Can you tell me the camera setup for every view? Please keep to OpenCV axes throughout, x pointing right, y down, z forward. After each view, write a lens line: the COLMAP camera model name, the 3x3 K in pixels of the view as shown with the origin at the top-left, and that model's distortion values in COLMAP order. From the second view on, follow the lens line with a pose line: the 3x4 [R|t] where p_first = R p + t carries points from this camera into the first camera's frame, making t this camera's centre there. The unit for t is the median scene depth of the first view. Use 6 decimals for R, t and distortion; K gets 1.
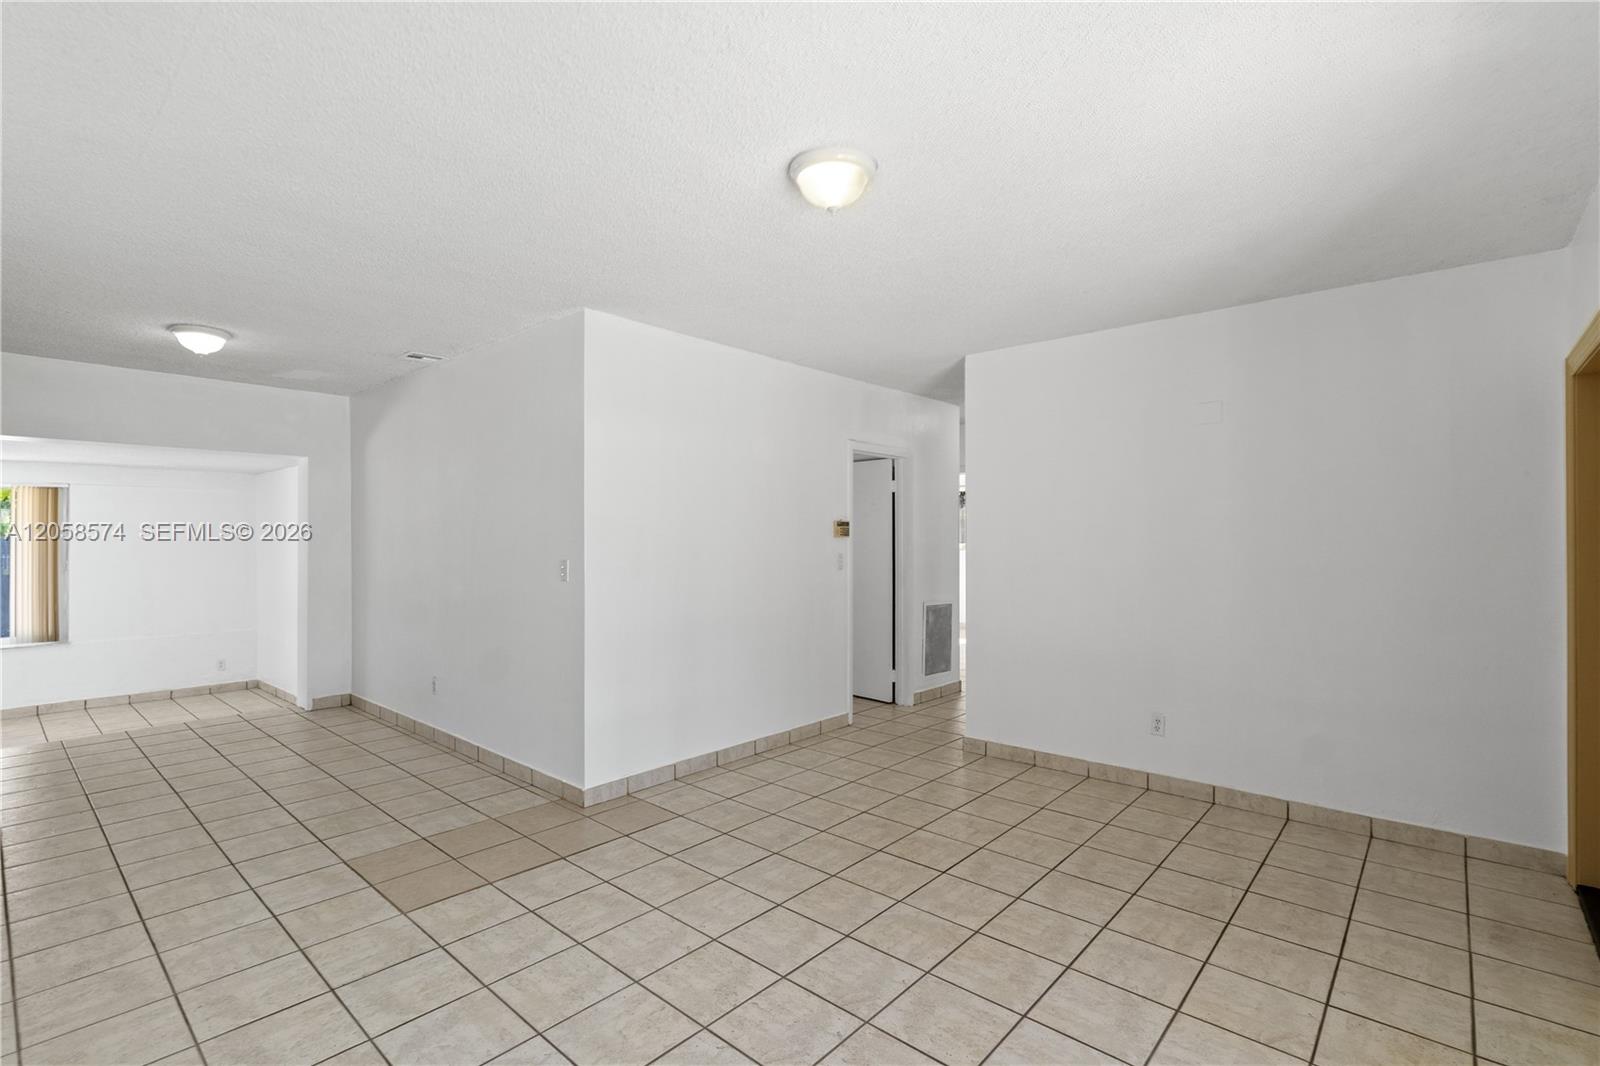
lens RADIAL K [[749.3, 0, 800.0], [0, 749.3, 533.0], [0, 0, 1]] dist [-0.001919, 0.000053]
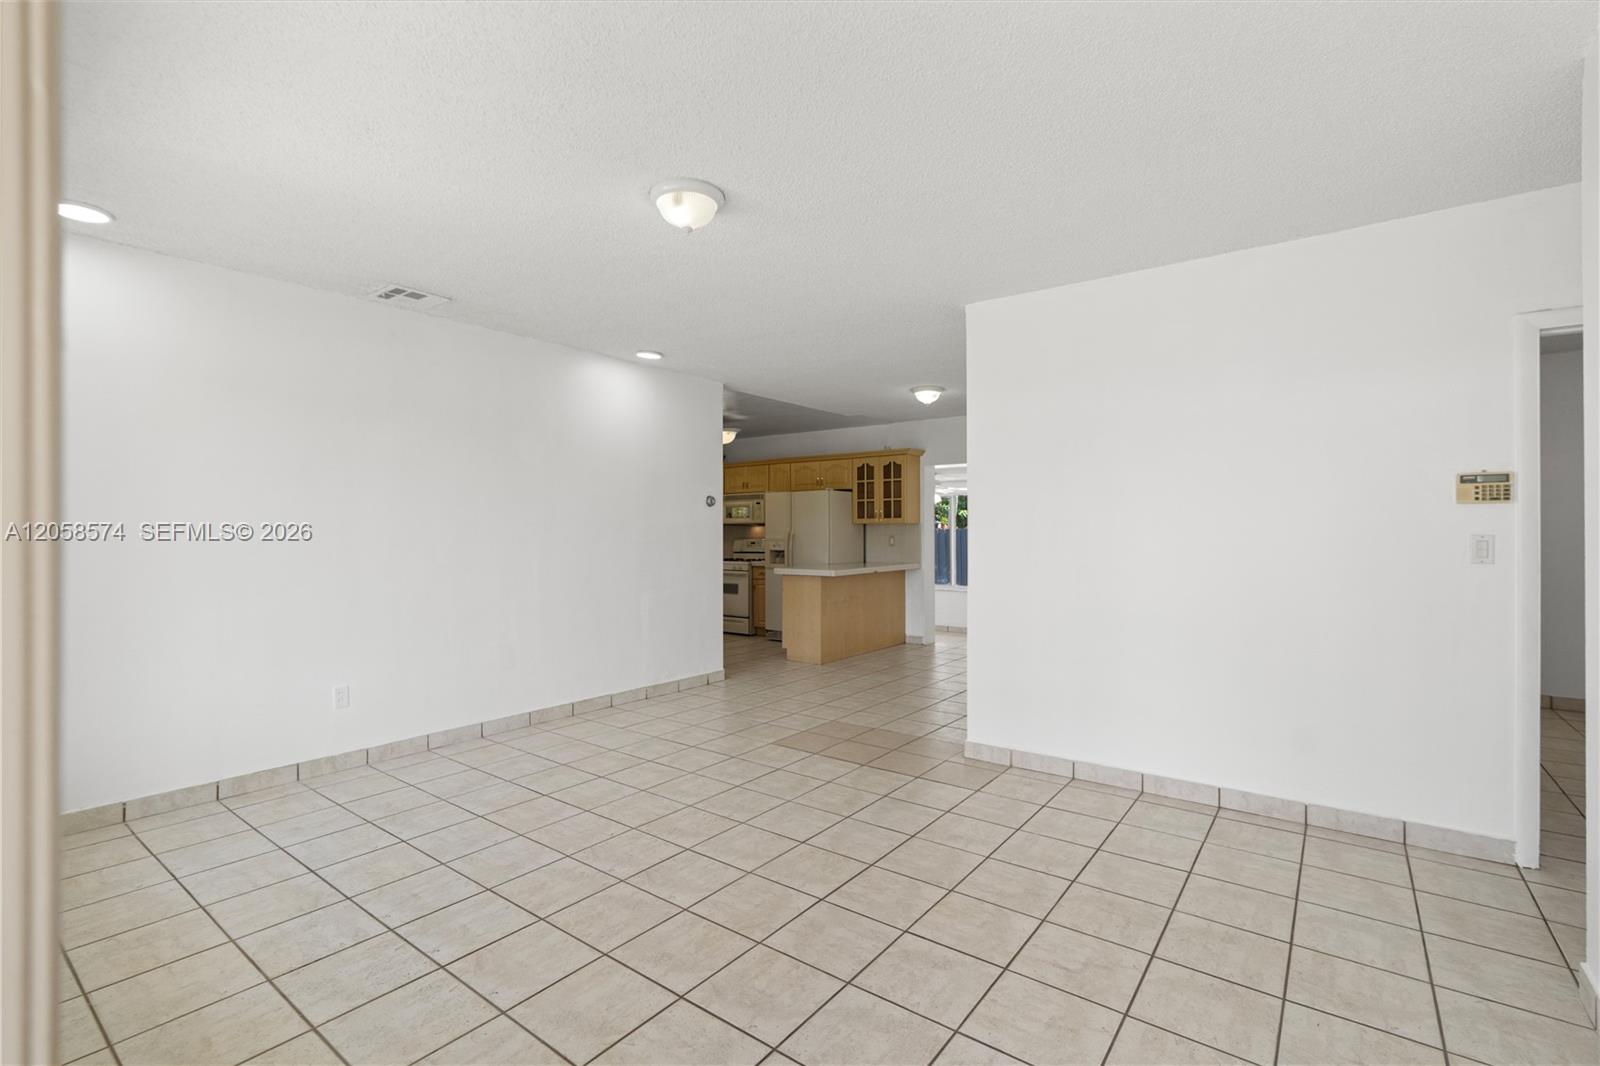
lens RADIAL K [[712.5, 0, 800.0], [0, 712.5, 533.0], [0, 0, 1]] dist [-0.003165, -0.000231]
pose [[0.079979, 0.001596, -0.996795, 0.925659], [0.007765, 0.999967, 0.002224, 0.039706], [0.996766, -0.007918, 0.079964, 0.845043]]
